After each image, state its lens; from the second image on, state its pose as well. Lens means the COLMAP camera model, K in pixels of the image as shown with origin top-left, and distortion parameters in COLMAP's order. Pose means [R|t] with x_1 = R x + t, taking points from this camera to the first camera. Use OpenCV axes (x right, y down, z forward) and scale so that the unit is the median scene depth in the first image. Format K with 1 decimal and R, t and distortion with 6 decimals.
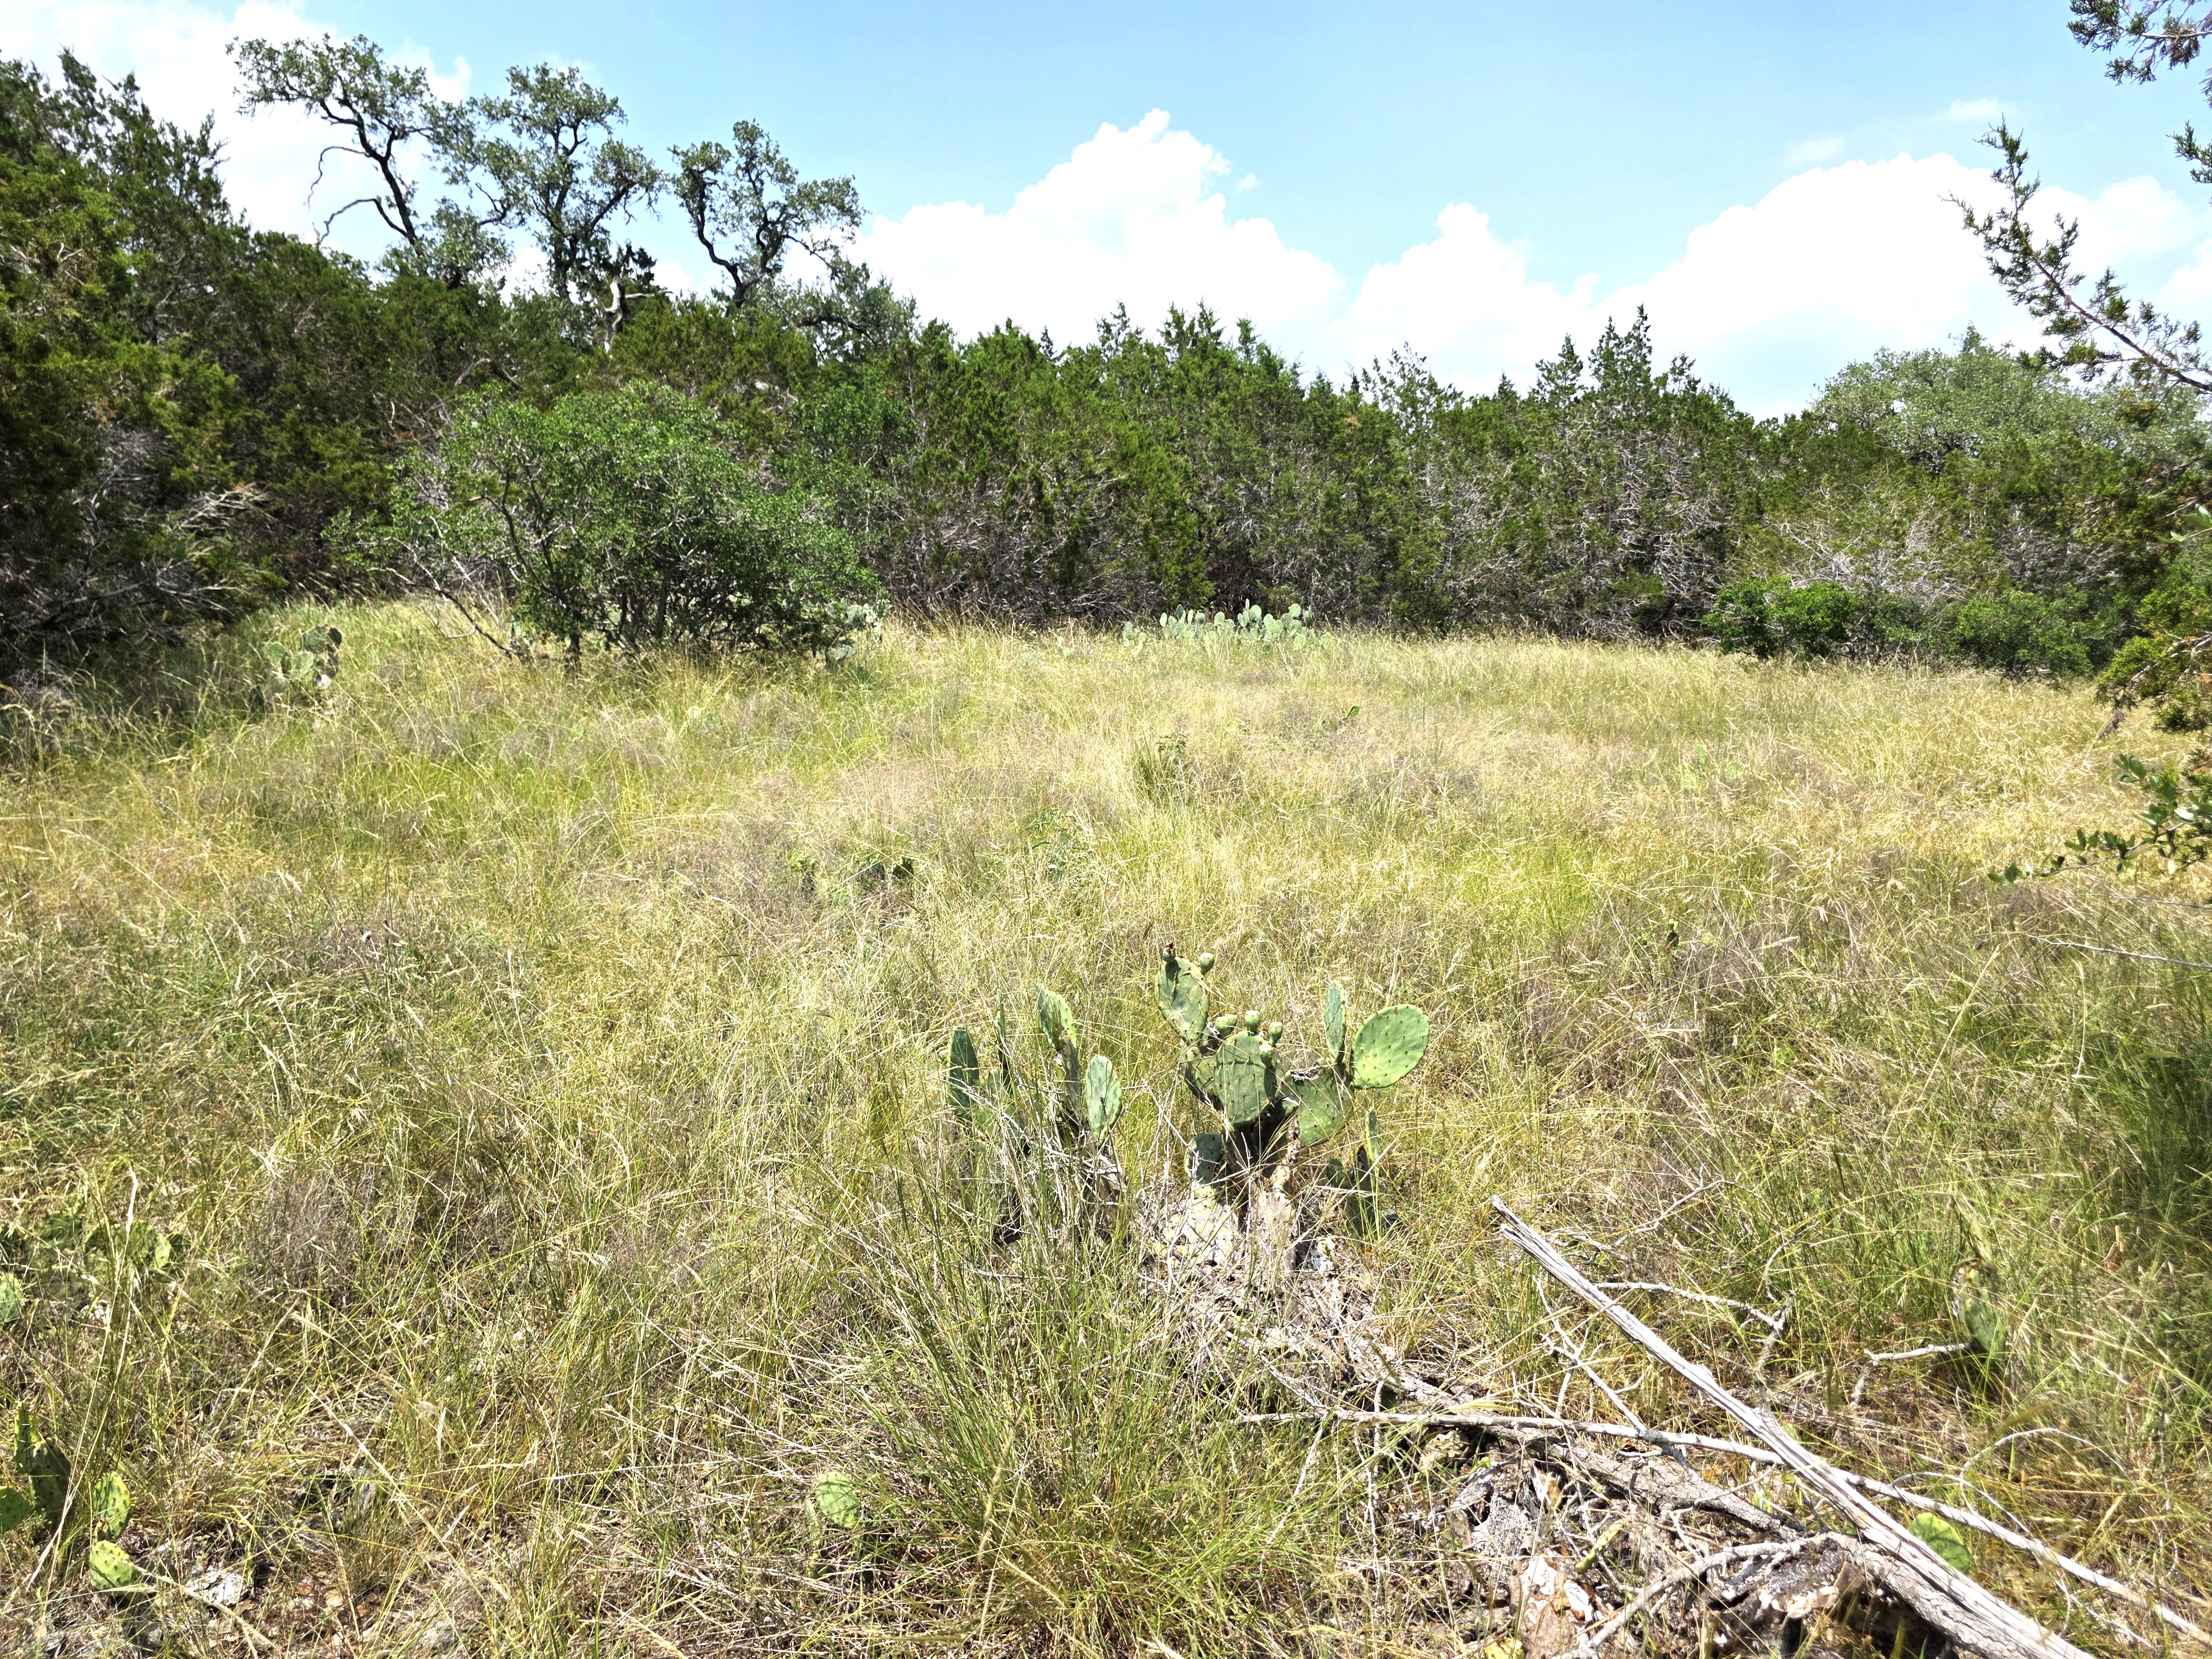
lens RADIAL K [[1506.0, 0, 1107.1], [0, 1506.0, 828.9], [0, 0, 1]] dist [-0.003890, -0.000564]
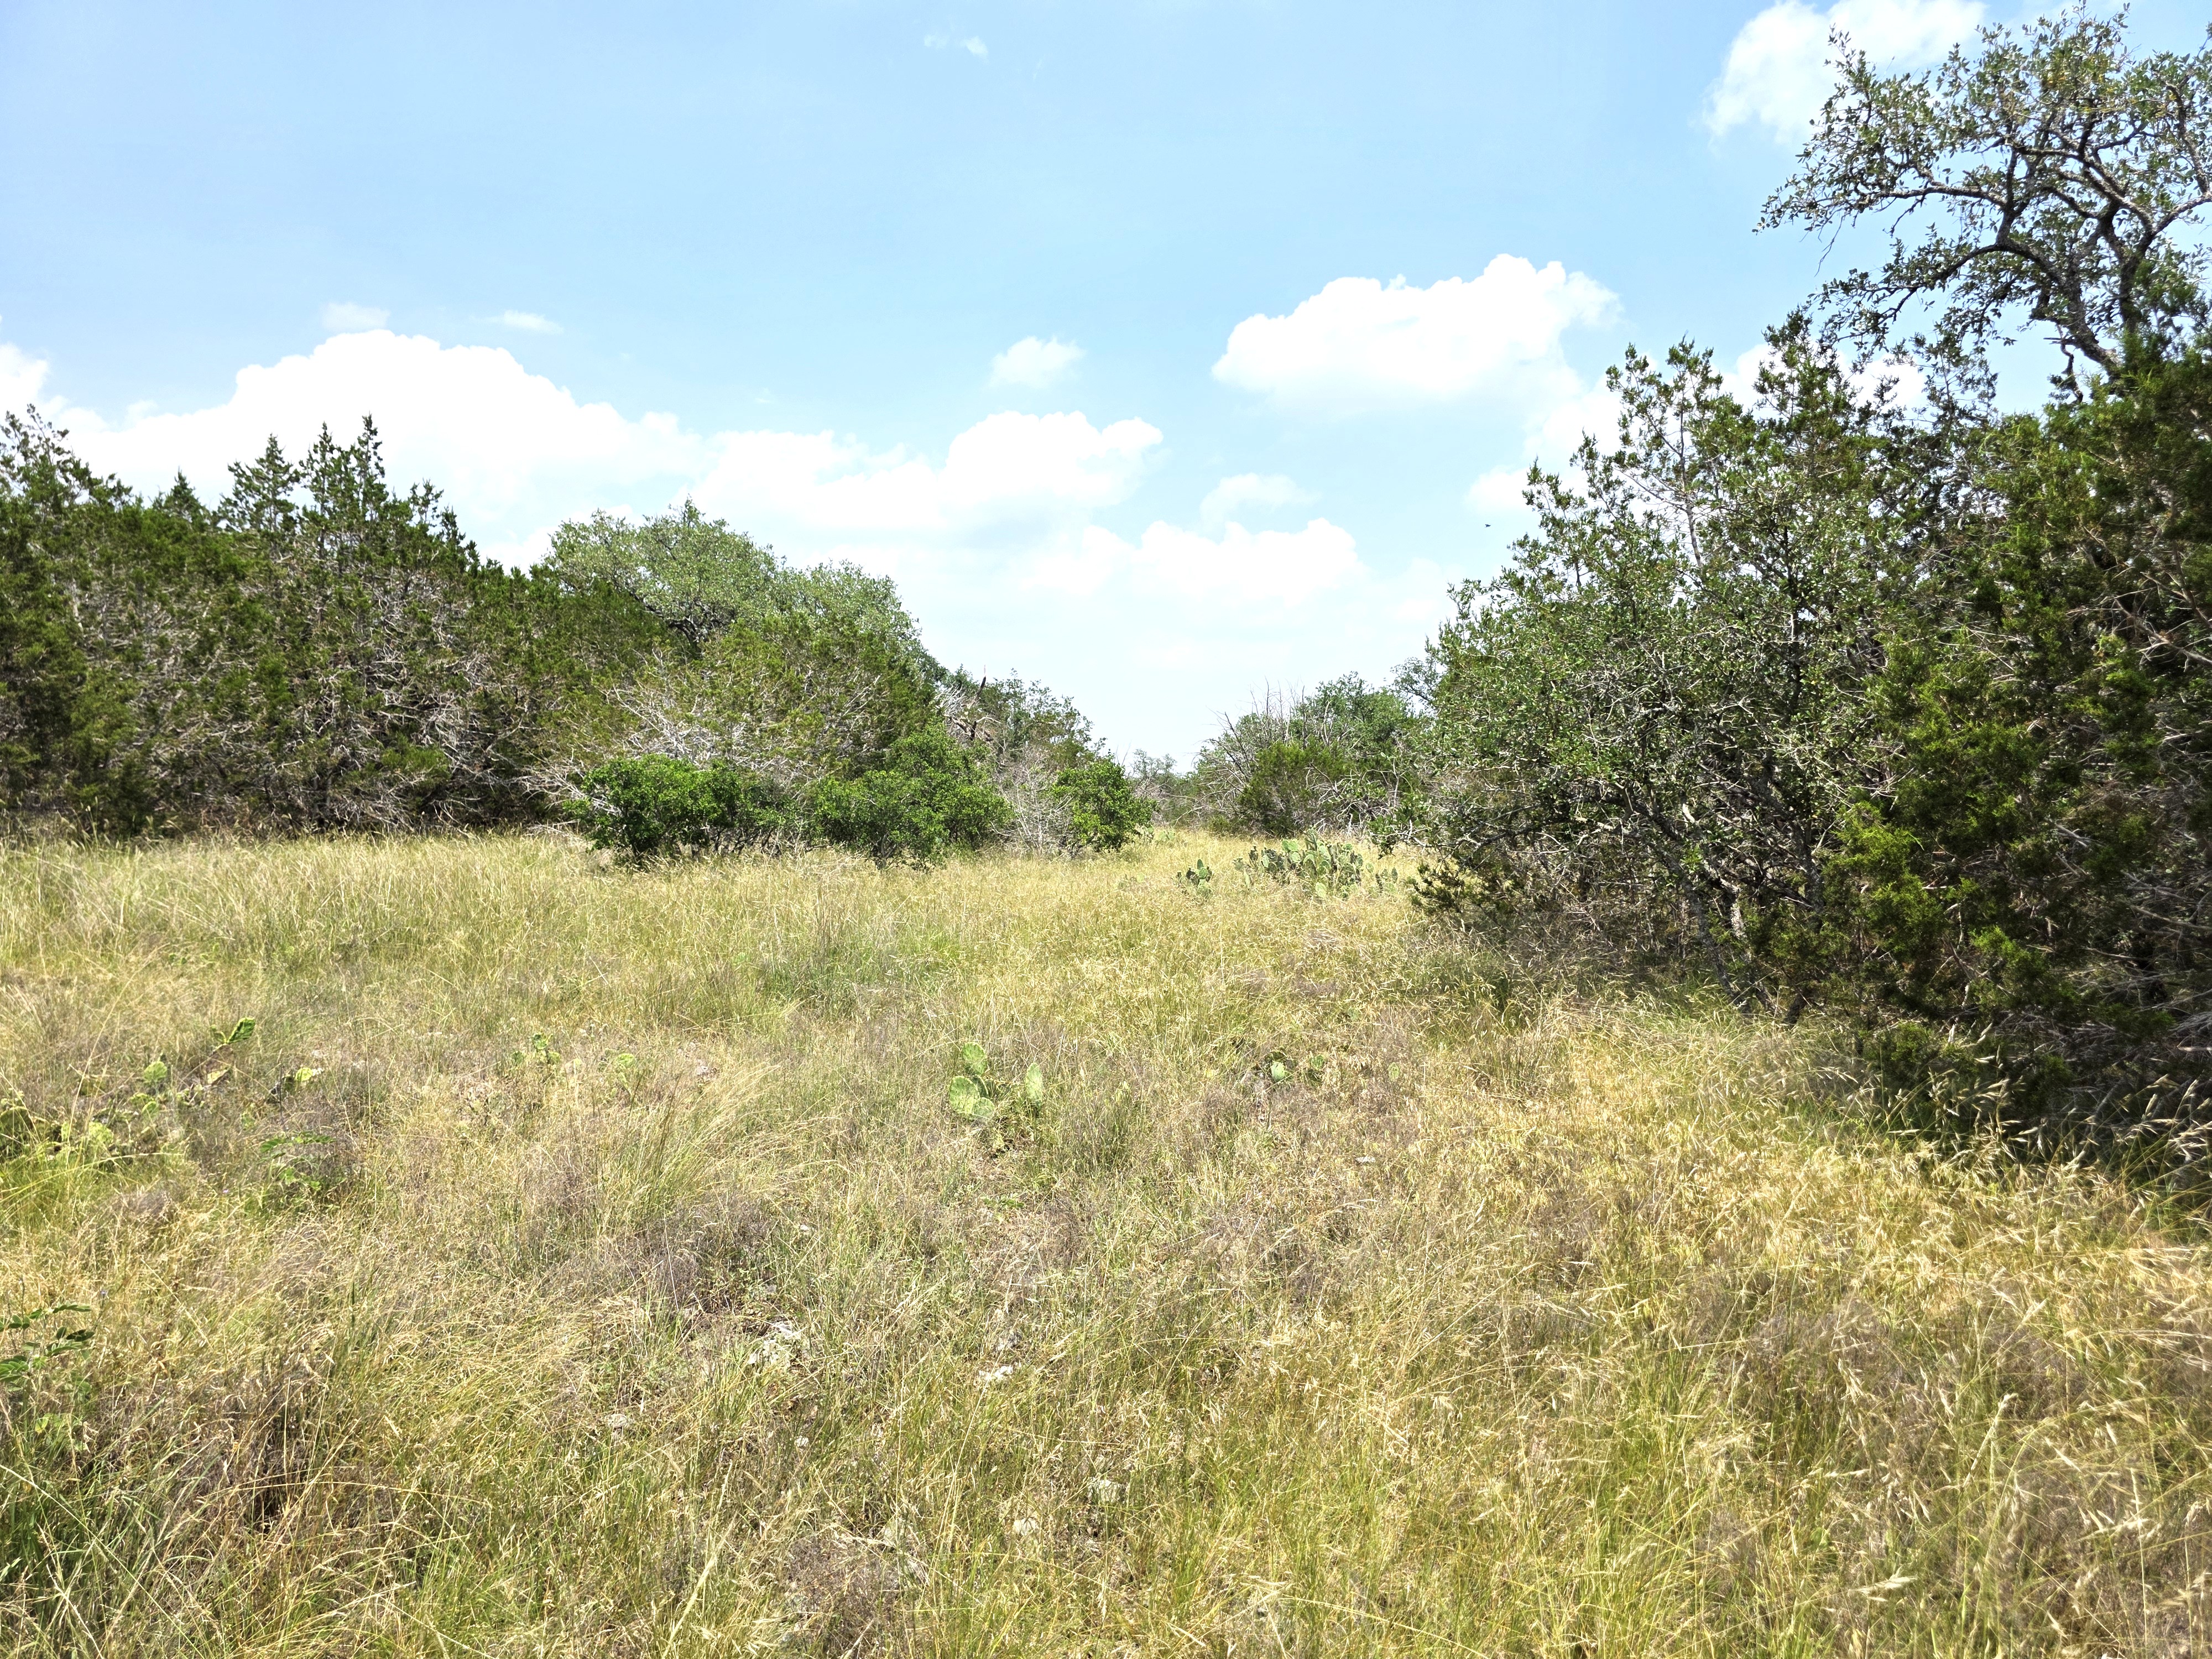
lens RADIAL K [[1506.0, 0, 1104.6], [0, 1506.0, 825.0], [0, 0, 1]] dist [-0.003890, -0.000564]
pose [[0.624309, -0.026771, 0.780719, -0.035514], [0.111126, 0.992292, -0.054836, -0.040245], [-0.773233, 0.120993, 0.622472, 0.213106]]
